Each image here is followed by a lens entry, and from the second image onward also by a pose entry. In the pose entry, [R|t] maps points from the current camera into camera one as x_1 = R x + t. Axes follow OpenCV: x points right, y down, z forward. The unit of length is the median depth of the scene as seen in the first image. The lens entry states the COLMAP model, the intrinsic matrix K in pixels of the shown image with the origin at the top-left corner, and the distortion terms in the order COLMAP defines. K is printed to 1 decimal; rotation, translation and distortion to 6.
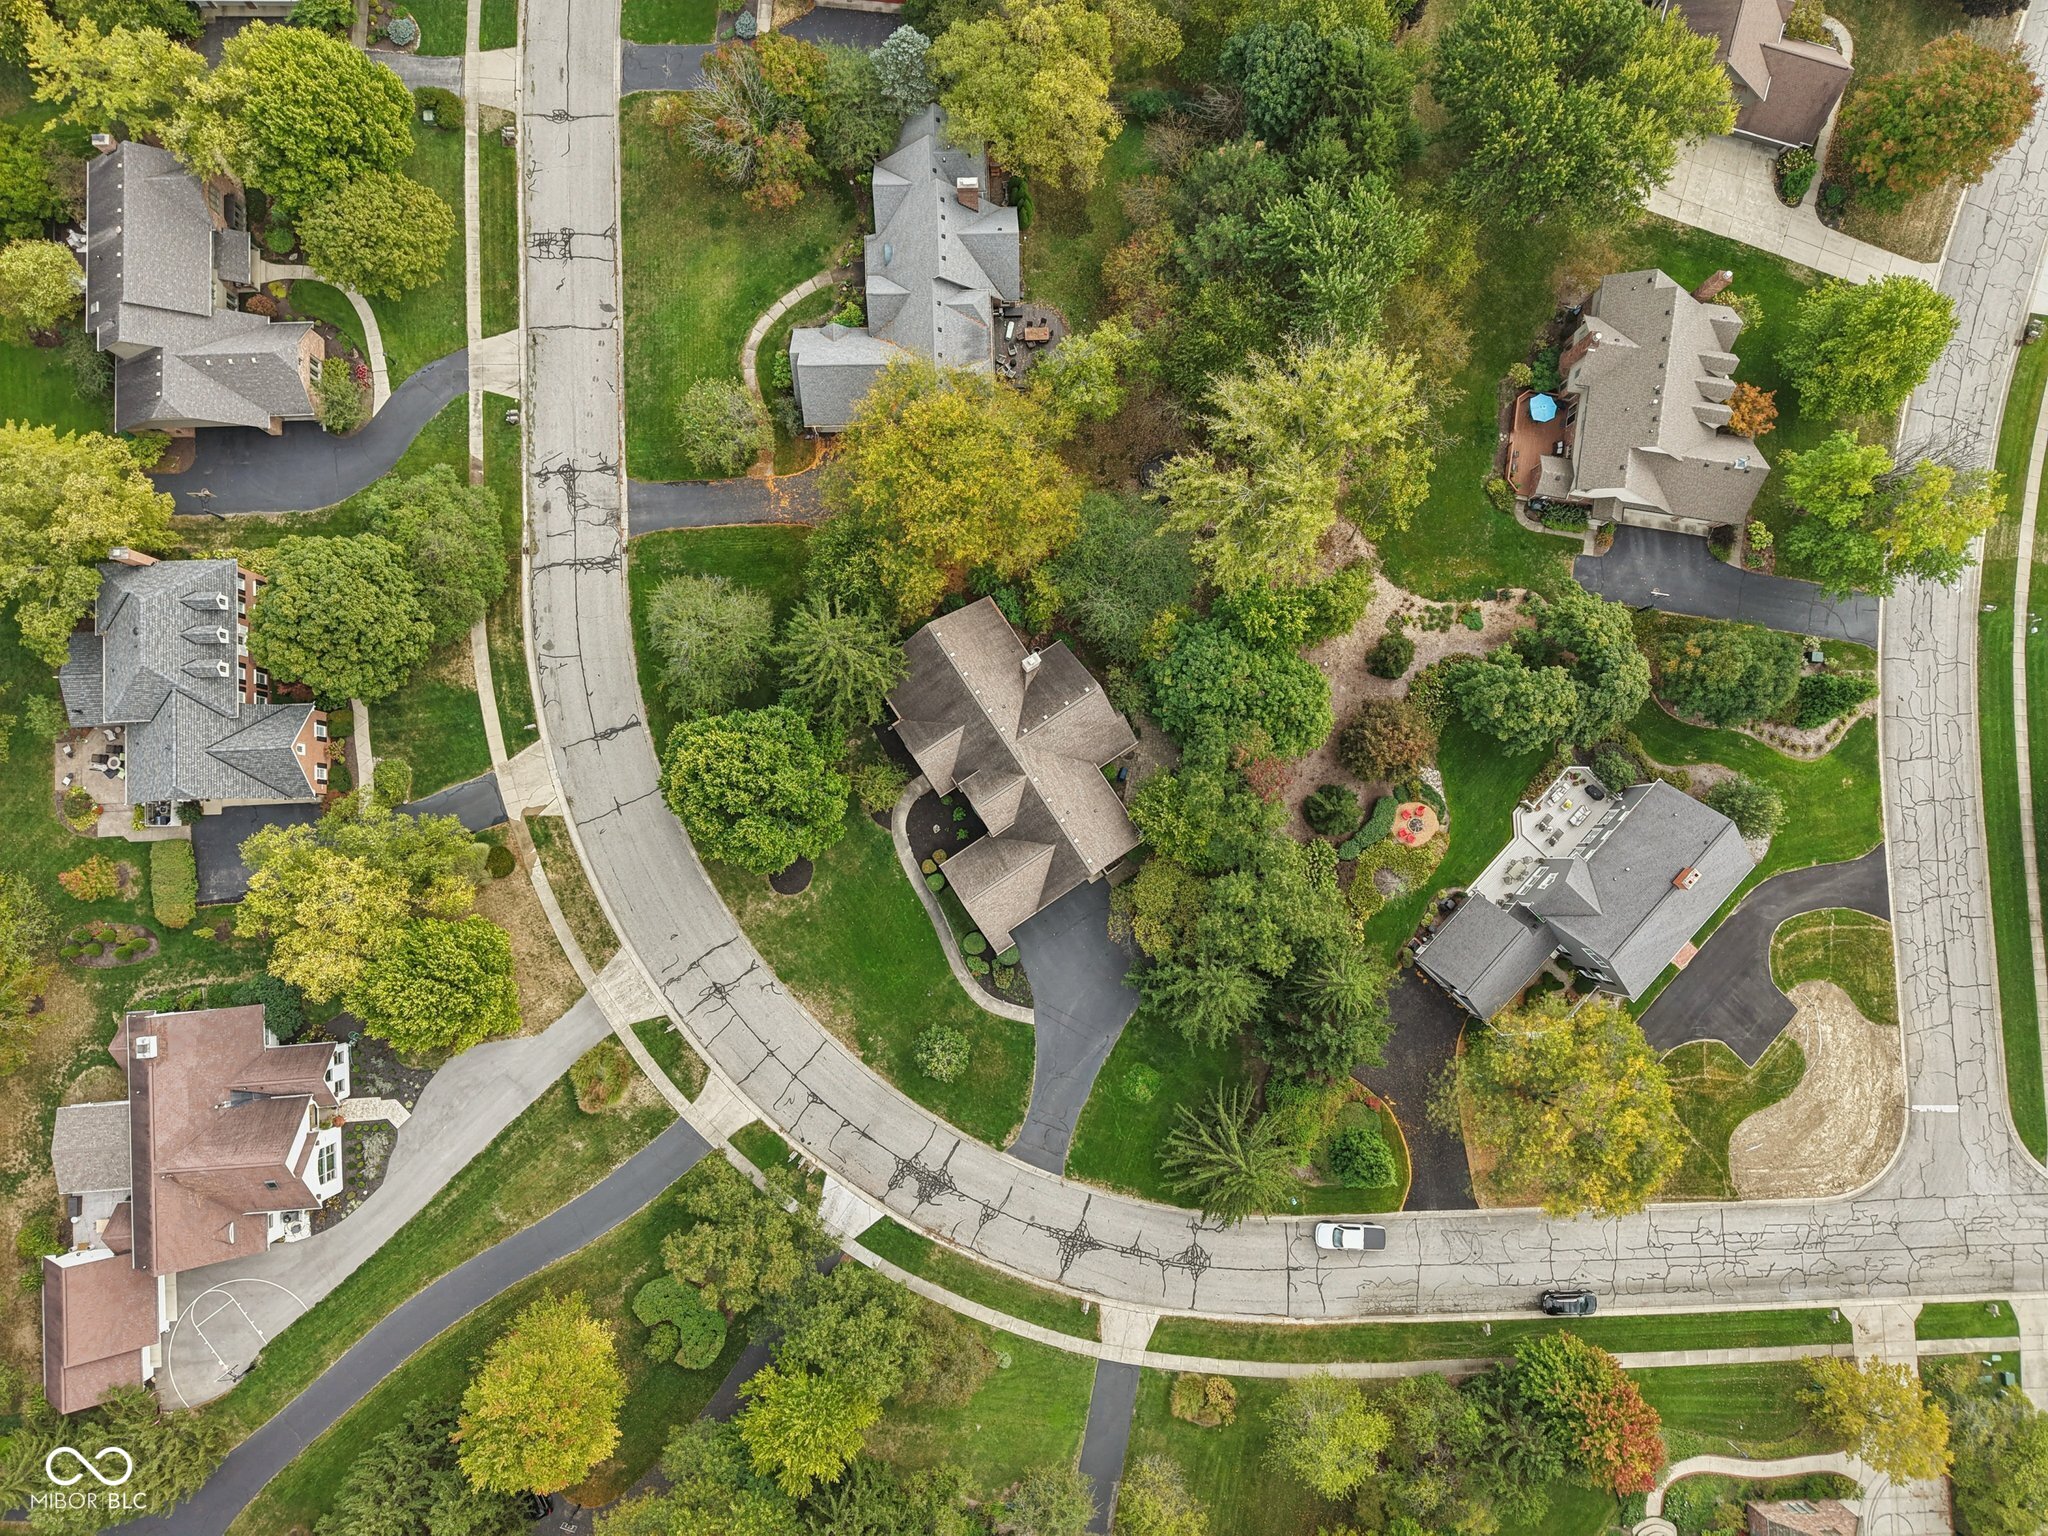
lens RADIAL K [[1372.2, 0, 1029.2], [0, 1372.2, 765.0], [0, 0, 1]] dist [0.002469, -0.005067]
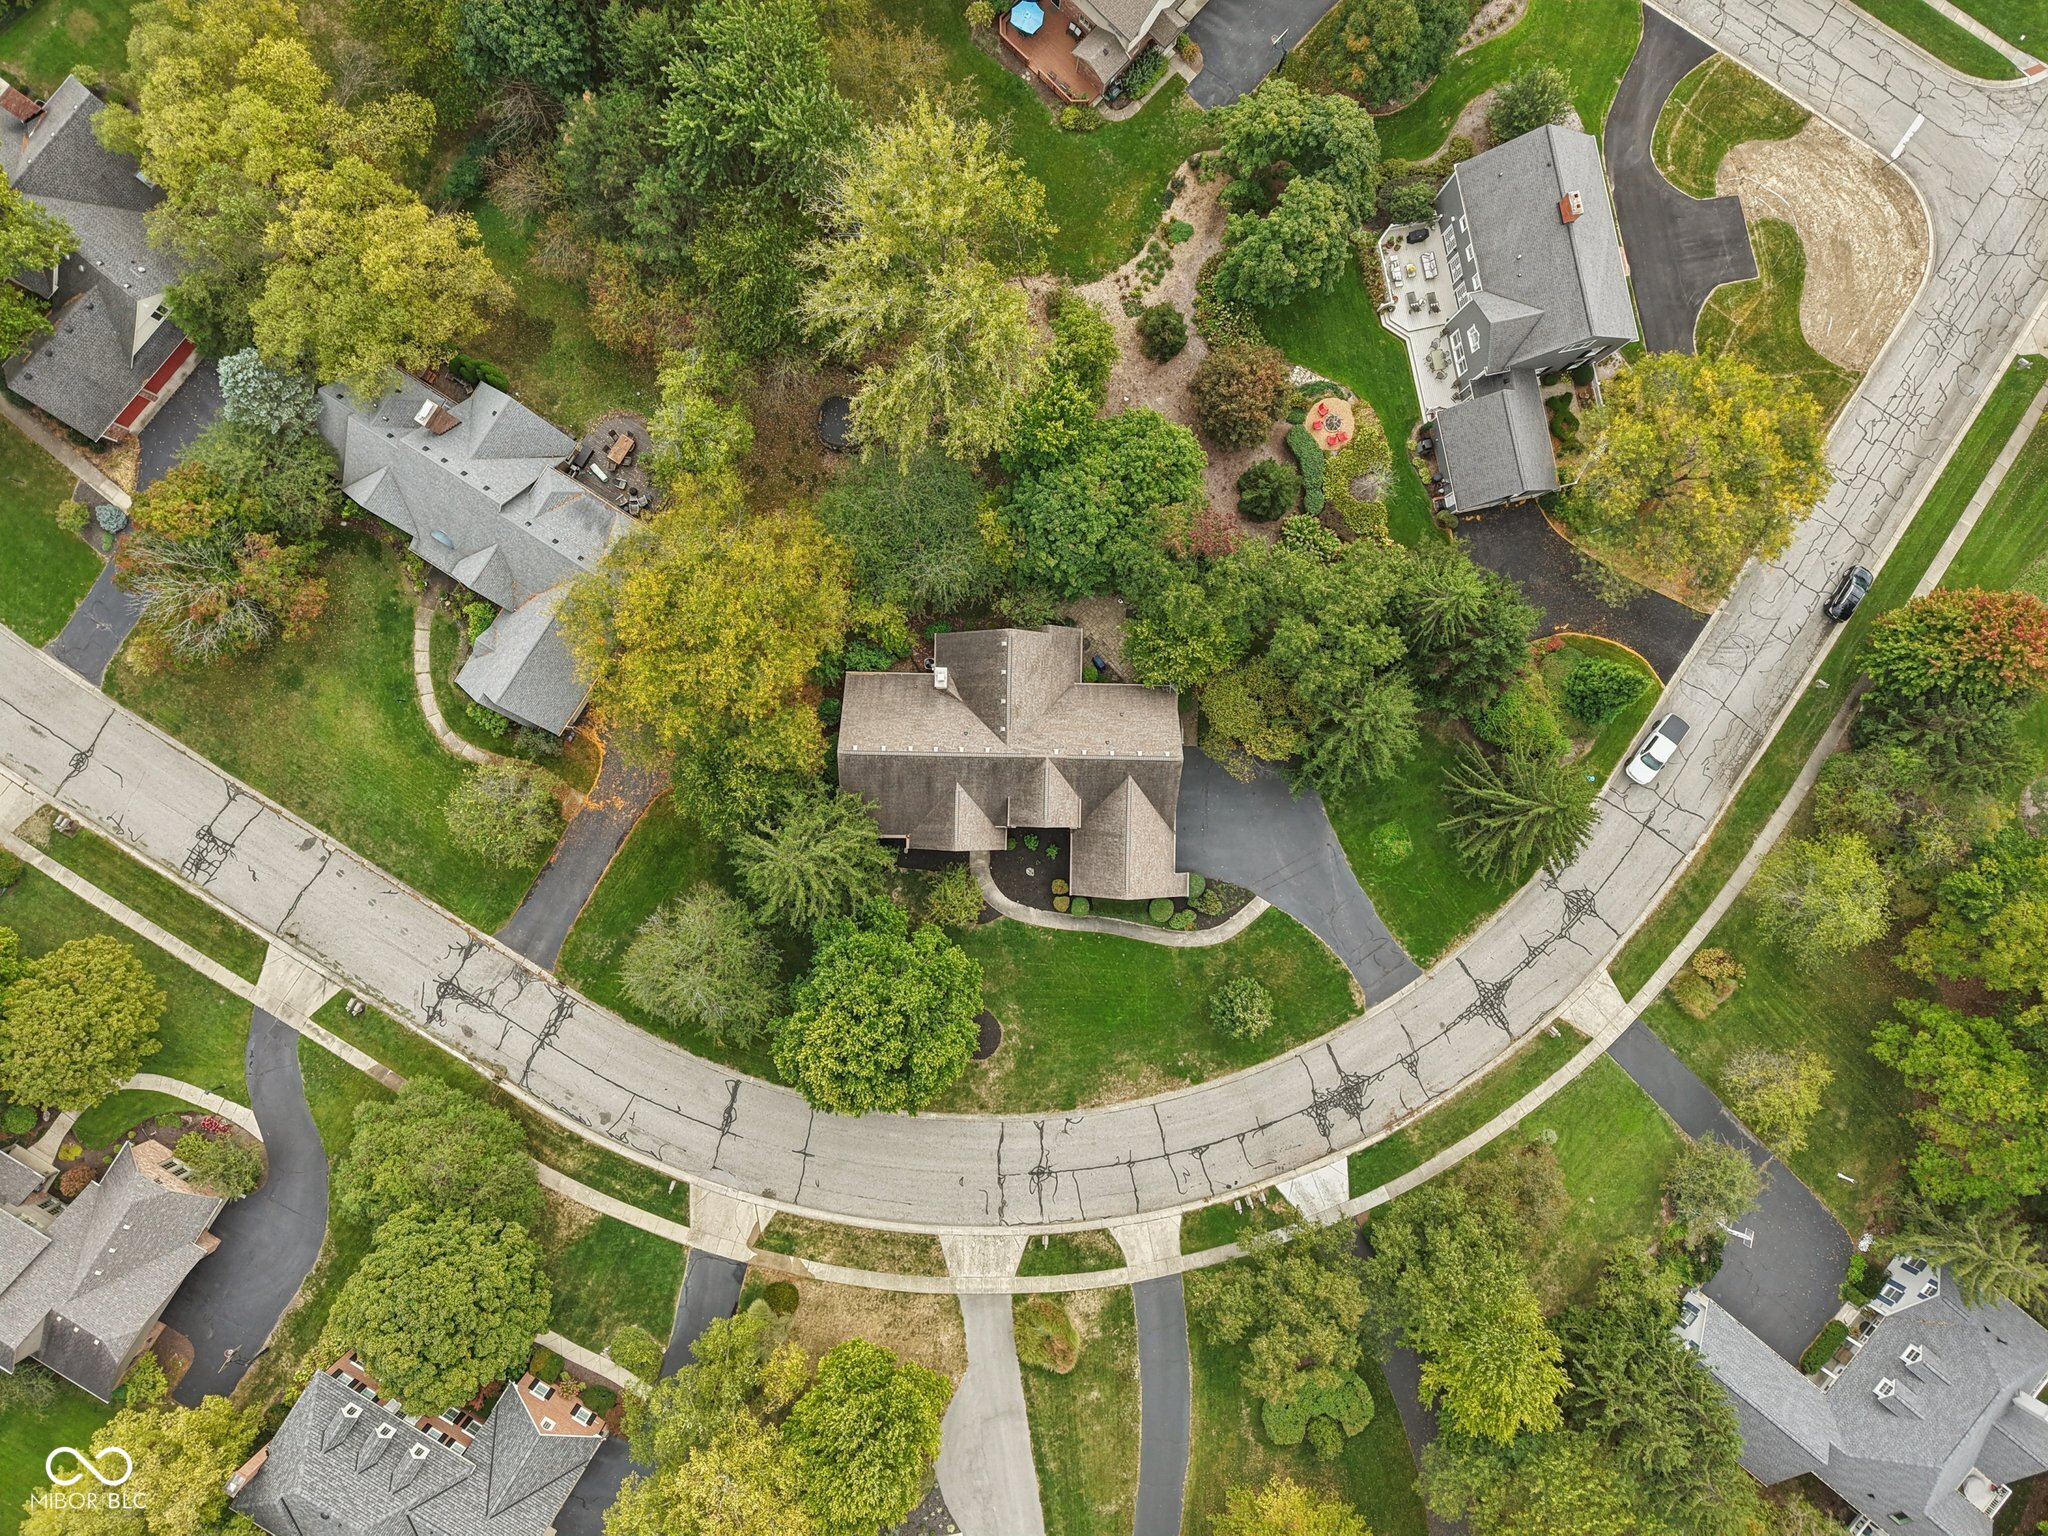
lens RADIAL K [[1372.2, 0, 1029.2], [0, 1372.2, 765.0], [0, 0, 1]] dist [0.002469, -0.005067]
pose [[0.569487, -0.822000, -0.000070, -0.011545], [0.818692, 0.567187, 0.089680, -0.072940], [-0.073677, -0.051129, 0.995971, 0.123162]]
